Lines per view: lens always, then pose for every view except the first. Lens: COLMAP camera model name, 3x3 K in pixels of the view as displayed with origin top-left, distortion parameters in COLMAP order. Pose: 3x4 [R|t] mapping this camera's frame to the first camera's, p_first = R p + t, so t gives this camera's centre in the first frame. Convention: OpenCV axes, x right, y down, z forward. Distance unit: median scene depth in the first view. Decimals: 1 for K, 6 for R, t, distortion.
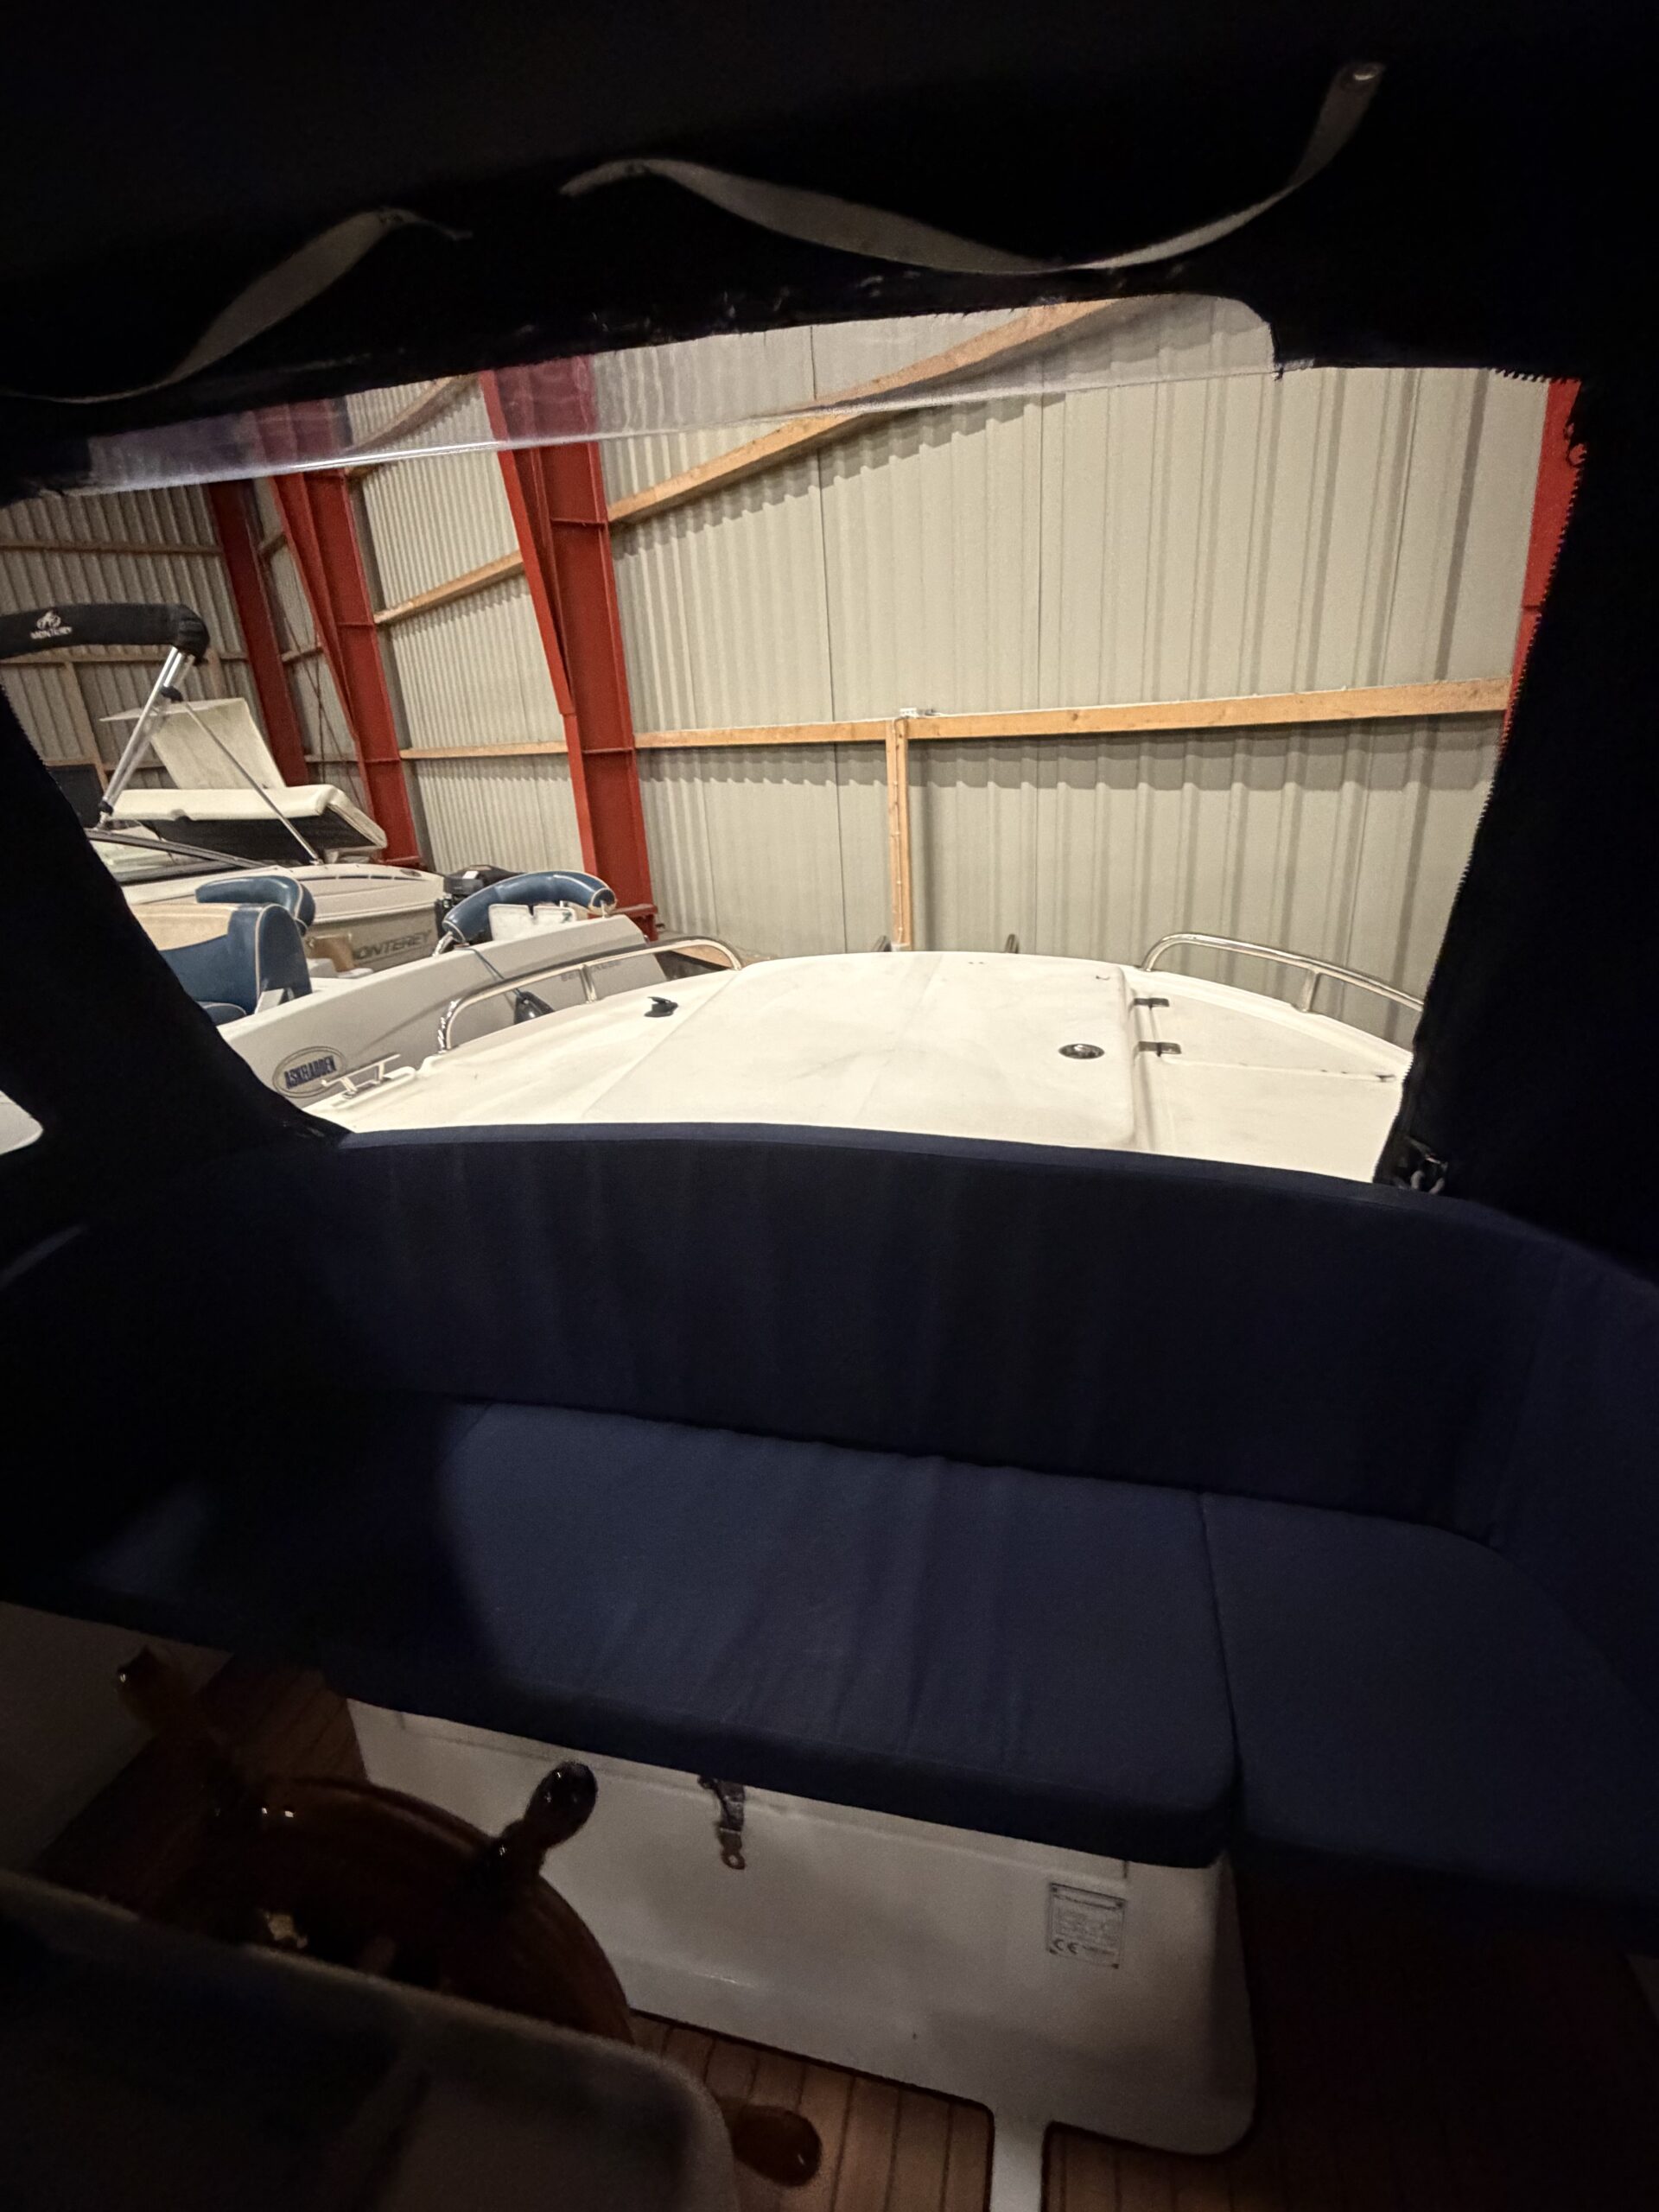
lens RADIAL K [[1015.5, 0, 829.5], [0, 1015.5, 1106.0], [0, 0, 1]] dist [-0.002972, -0.000162]
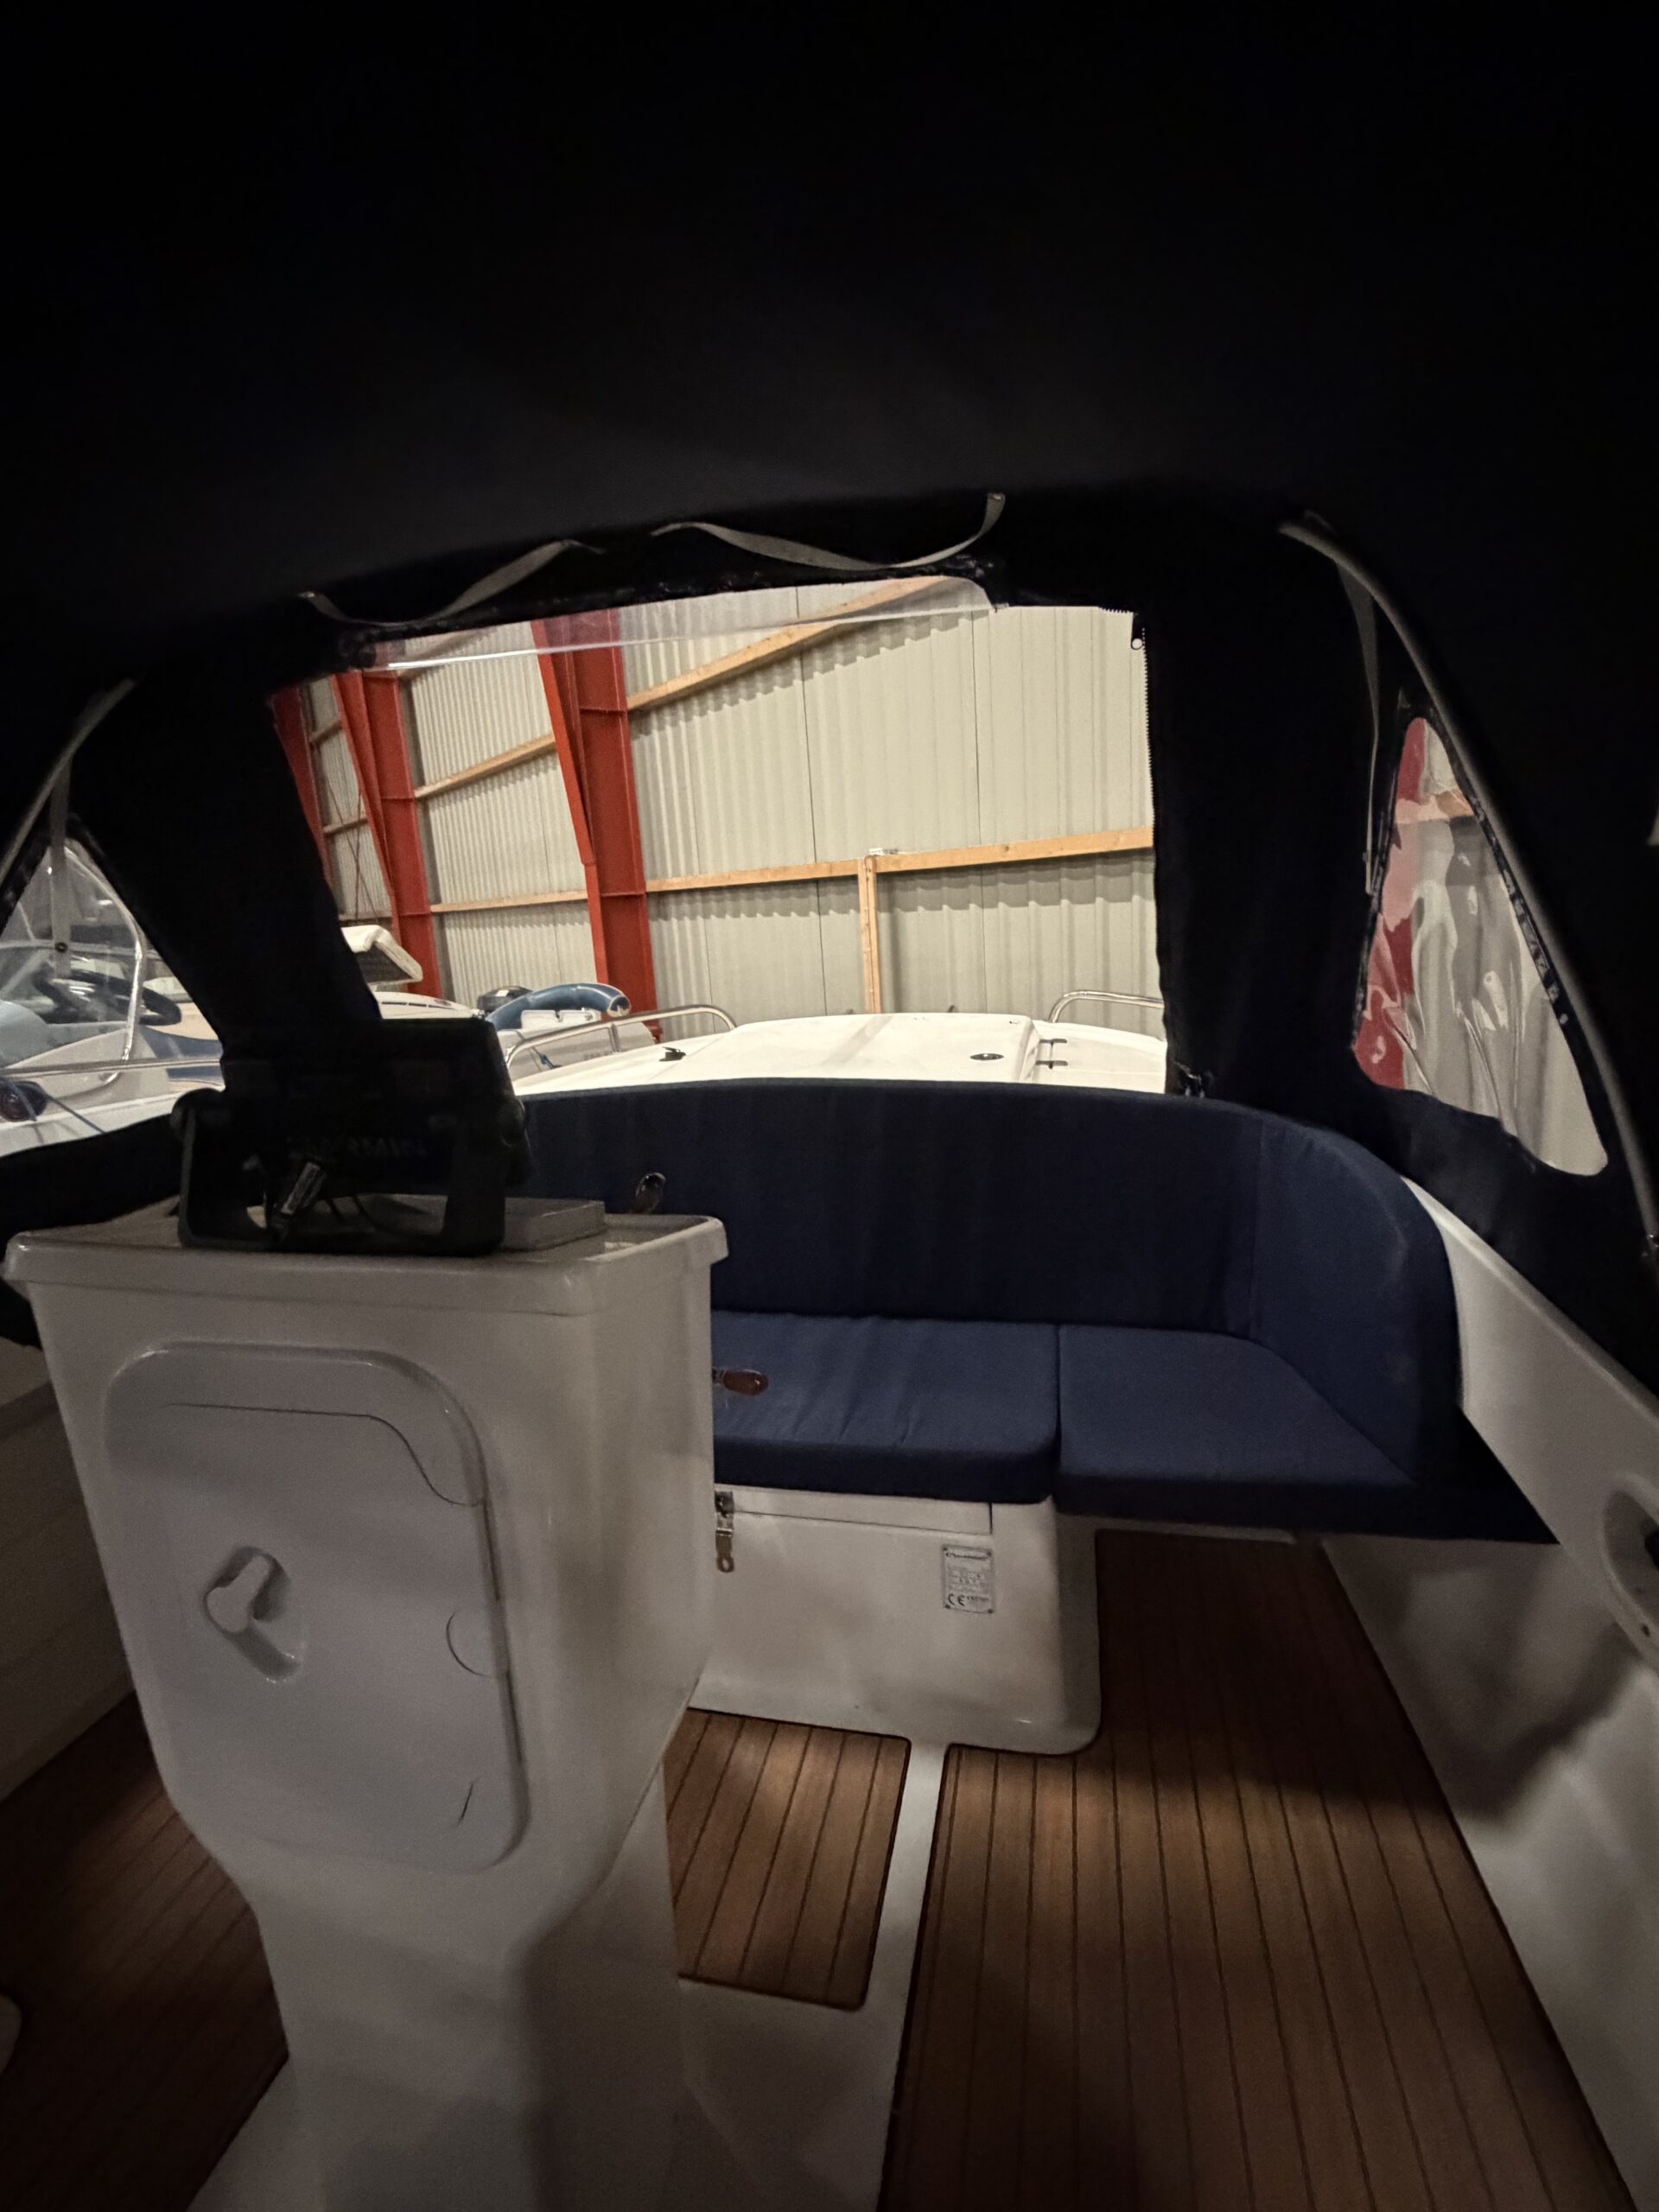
lens RADIAL K [[1015.5, 0, 829.5], [0, 1015.5, 1106.0], [0, 0, 1]] dist [-0.002972, -0.000162]
pose [[0.999951, -0.008867, 0.004489, 0.013259], [0.009457, 0.987818, -0.155324, 0.089695], [-0.003057, 0.155359, 0.987853, -0.133329]]
